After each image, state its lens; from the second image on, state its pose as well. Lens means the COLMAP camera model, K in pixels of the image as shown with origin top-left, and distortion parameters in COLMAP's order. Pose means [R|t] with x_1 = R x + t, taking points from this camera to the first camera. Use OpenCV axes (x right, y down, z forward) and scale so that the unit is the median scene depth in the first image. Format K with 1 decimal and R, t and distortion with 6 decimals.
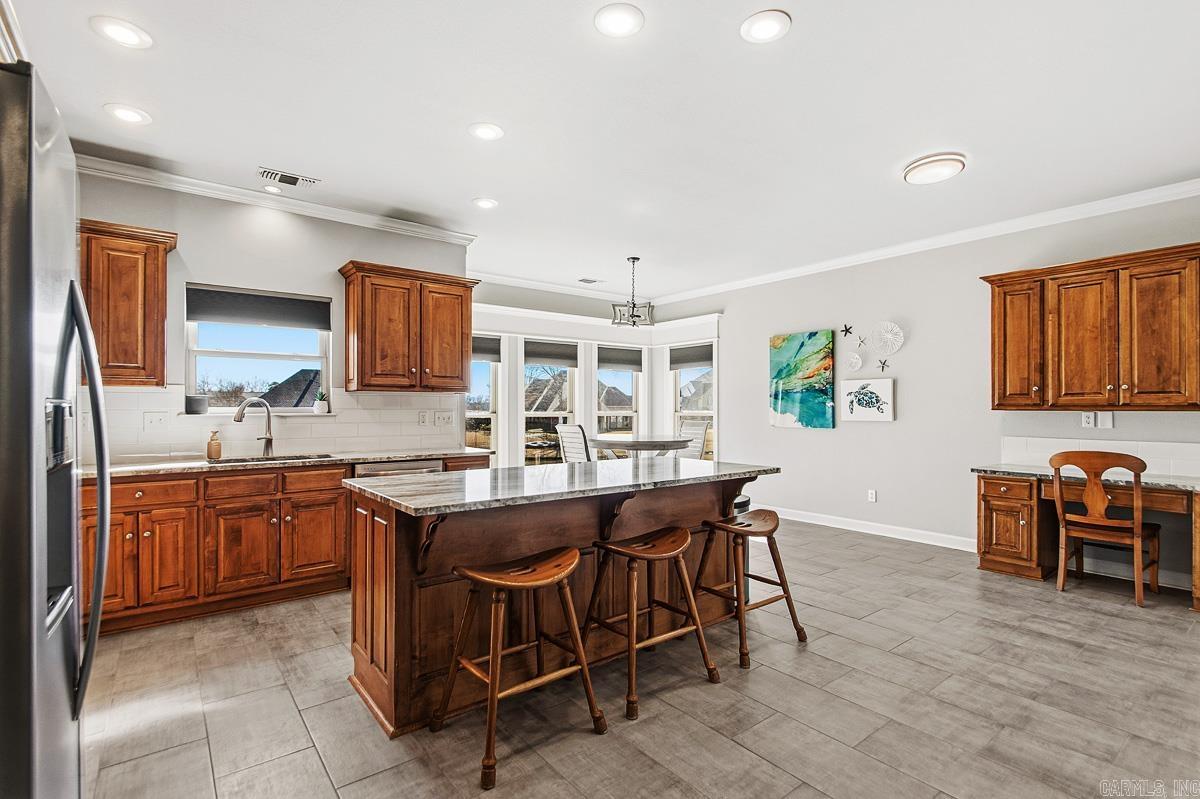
lens RADIAL K [[568.2, 0, 602.2], [0, 568.2, 400.9], [0, 0, 1]] dist [0.002767, 0.000073]
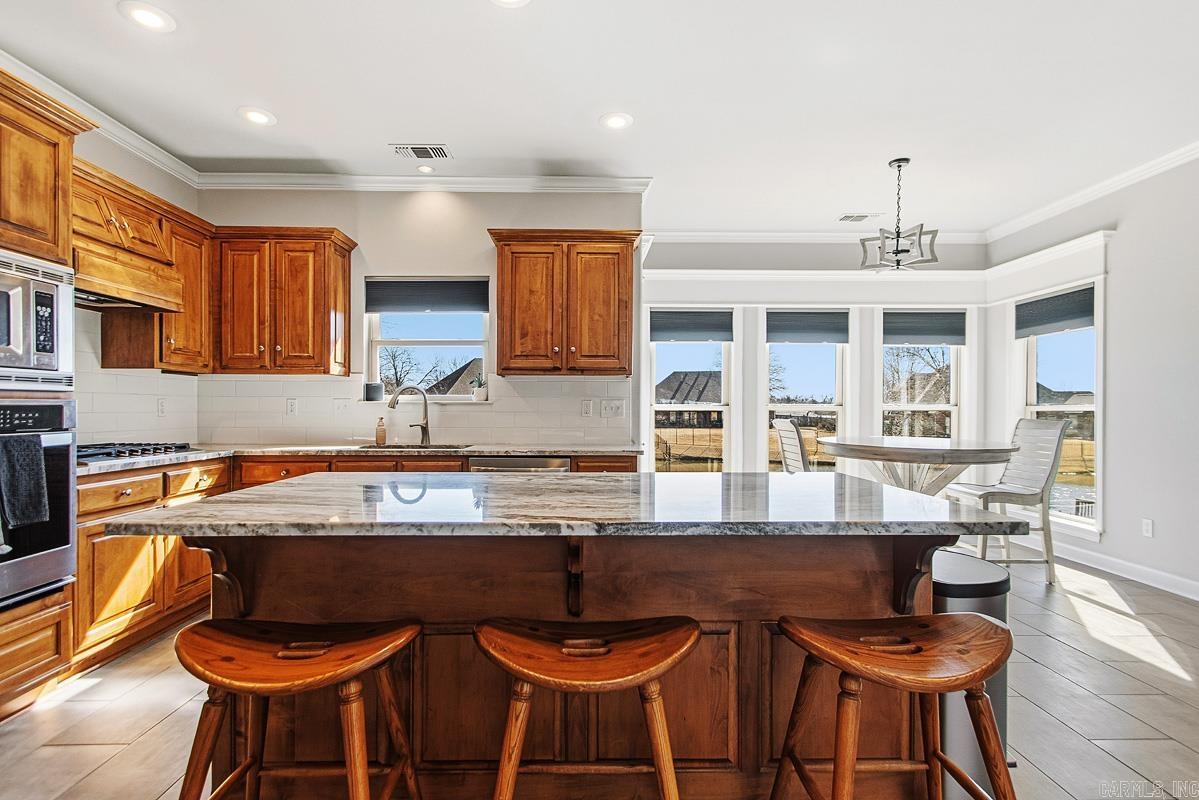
lens RADIAL K [[575.3, 0, 598.5], [0, 575.3, 407.5], [0, 0, 1]] dist [0.001219, 0.000092]
pose [[0.797702, 0.002858, -0.603045, 0.229726], [0.003769, 0.999946, 0.009725, 0.023570], [0.603040, -0.010031, 0.797648, 0.362420]]
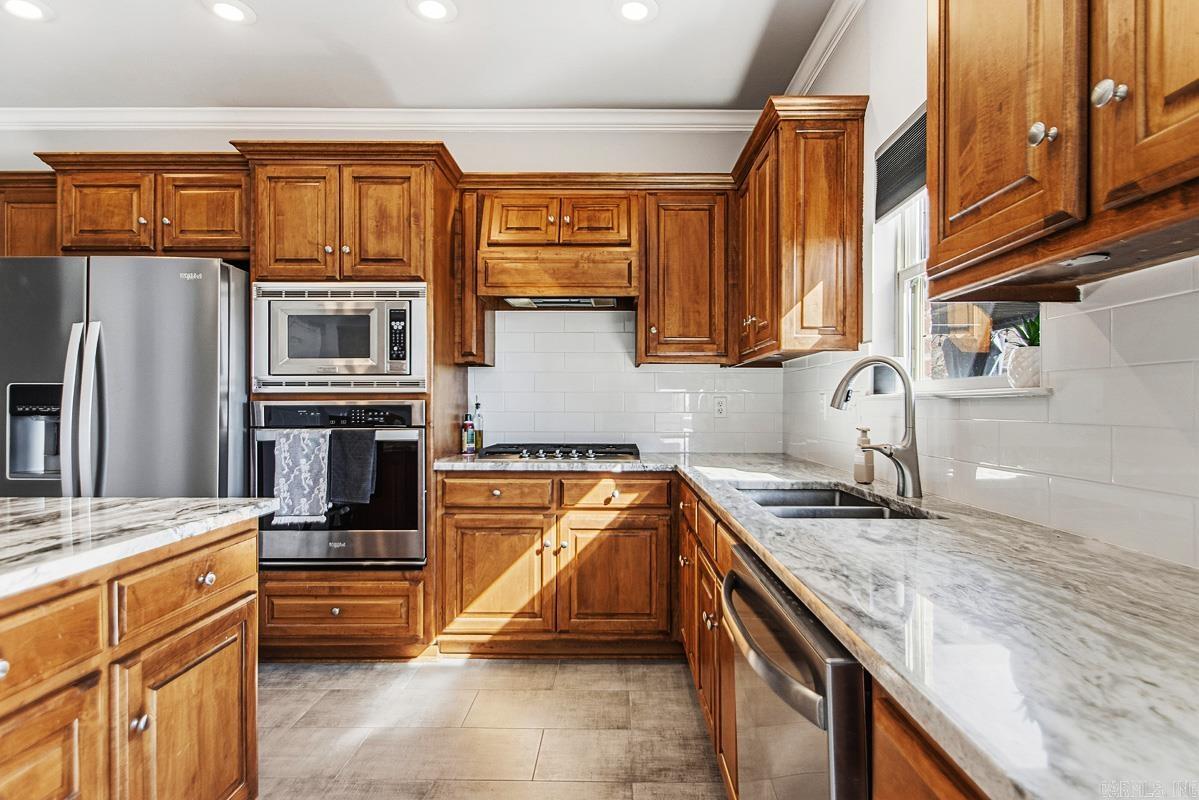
lens RADIAL K [[614.6, 0, 599.5], [0, 614.6, 400.0], [0, 0, 1]] dist [0.001993, 0.000115]
pose [[-0.622877, -0.005071, -0.782303, -0.093712], [0.008393, 0.999878, -0.013164, 0.029227], [0.782275, -0.014766, -0.622758, 1.021303]]
